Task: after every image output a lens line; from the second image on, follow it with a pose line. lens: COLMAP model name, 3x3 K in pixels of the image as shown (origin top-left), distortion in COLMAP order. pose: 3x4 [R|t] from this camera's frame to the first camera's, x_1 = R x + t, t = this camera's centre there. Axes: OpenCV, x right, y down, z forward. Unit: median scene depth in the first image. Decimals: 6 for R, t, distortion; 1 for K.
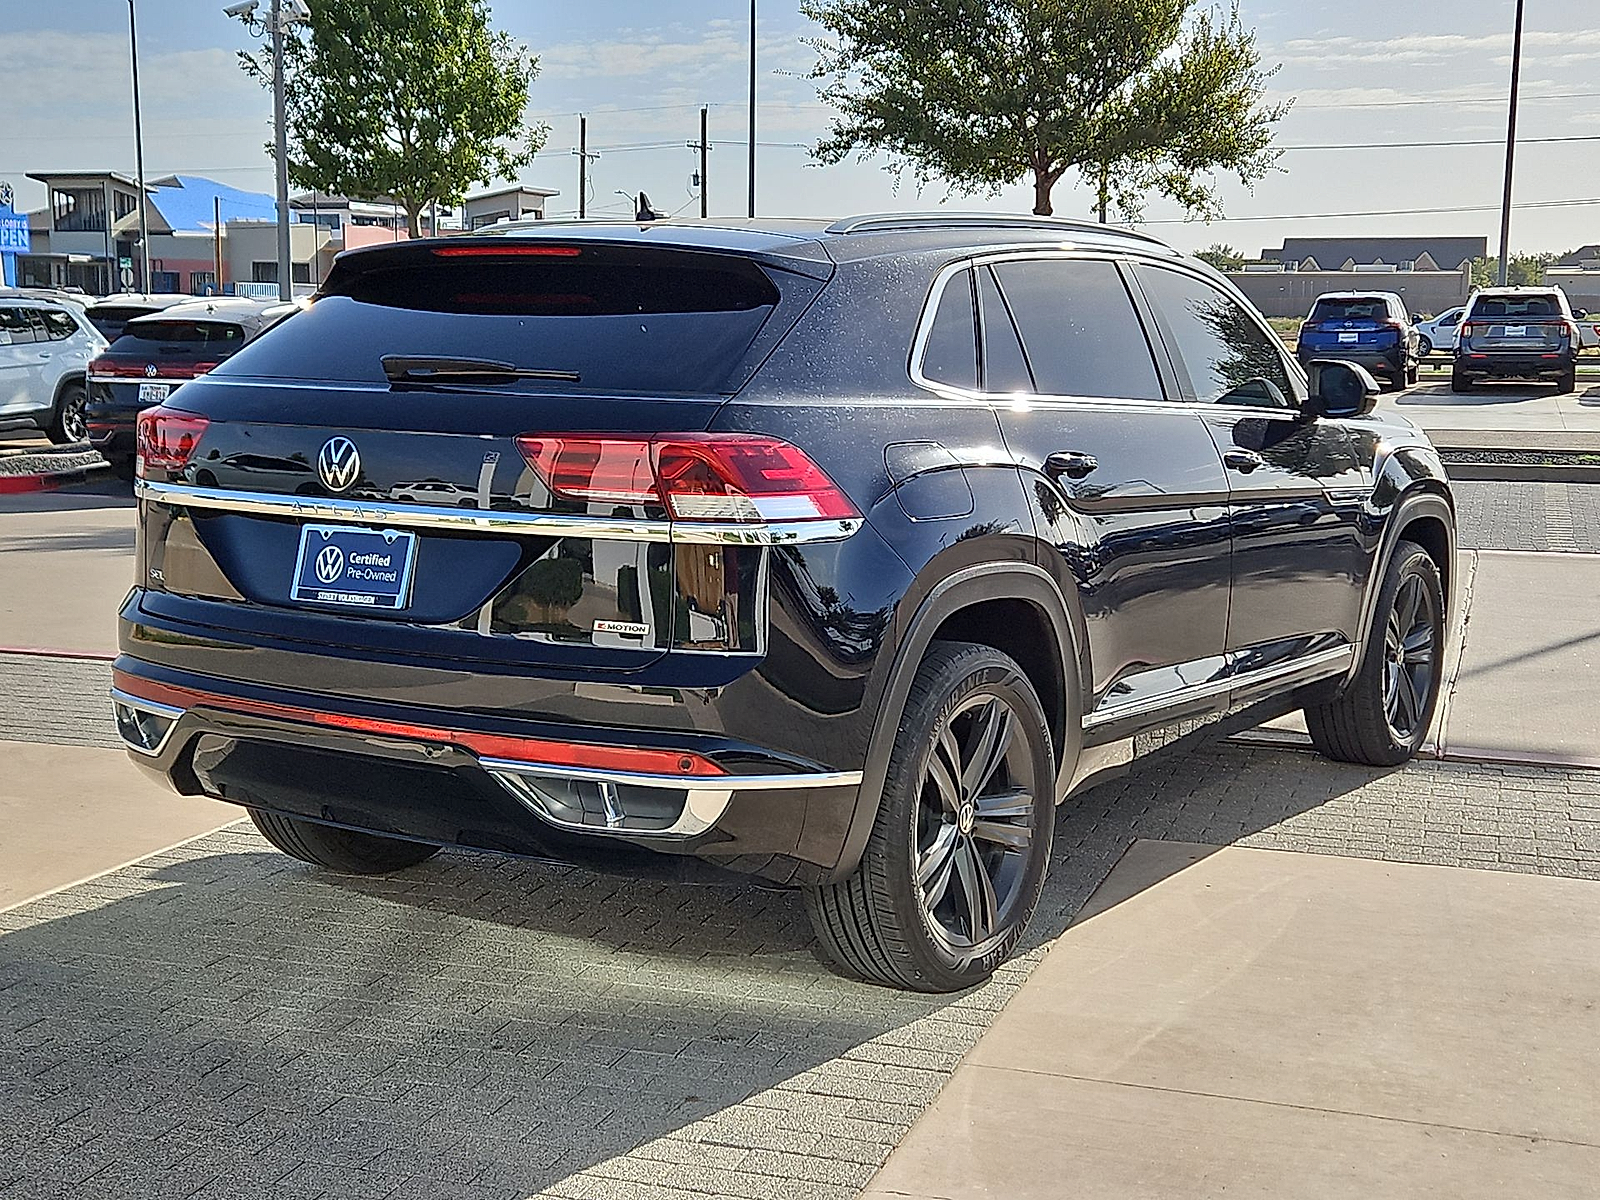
lens RADIAL K [[2126.2, 0, 800.0], [0, 2126.2, 600.0], [0, 0, 1]] dist [0.096667, -0.117401]
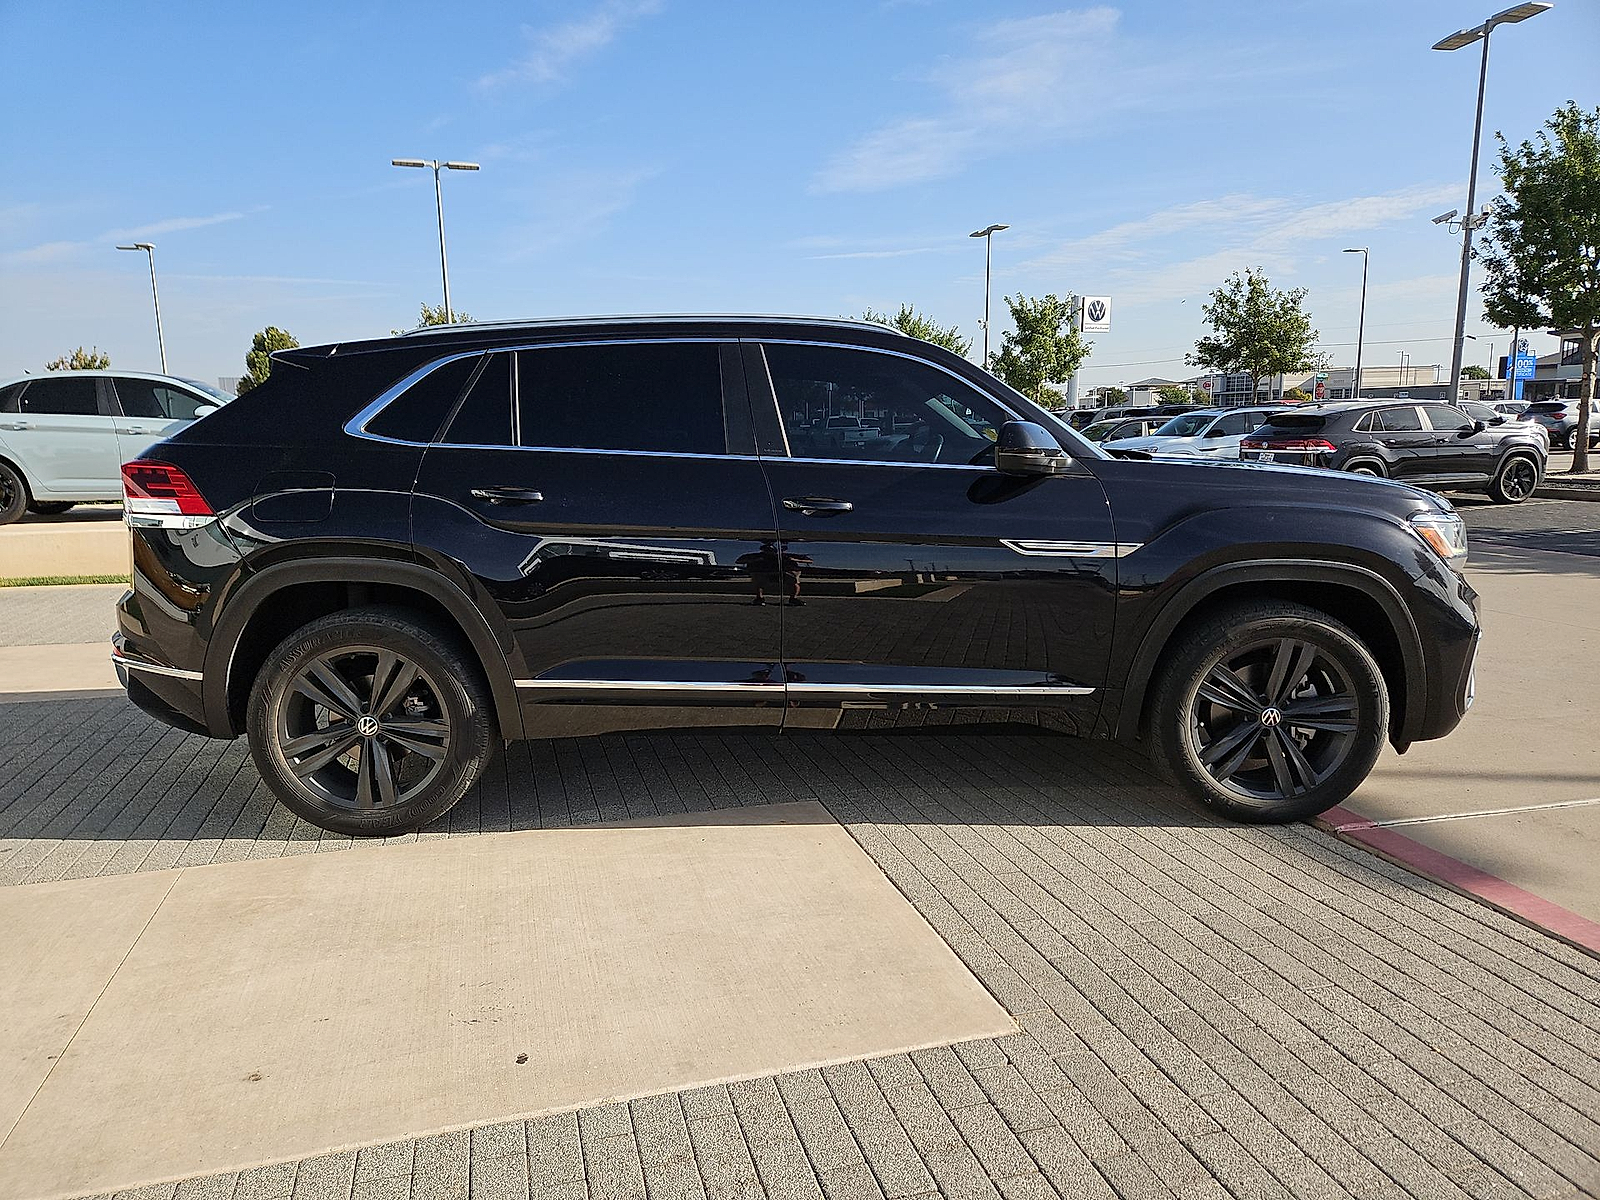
lens RADIAL K [[1091.4, 0, 800.0], [0, 1091.4, 600.0], [0, 0, 1]] dist [0.018087, -0.002652]
pose [[0.570068, 0.116163, -0.813344, 0.913555], [-0.091158, 0.992785, 0.077899, -0.076948], [0.816525, 0.029735, 0.576544, 0.850710]]
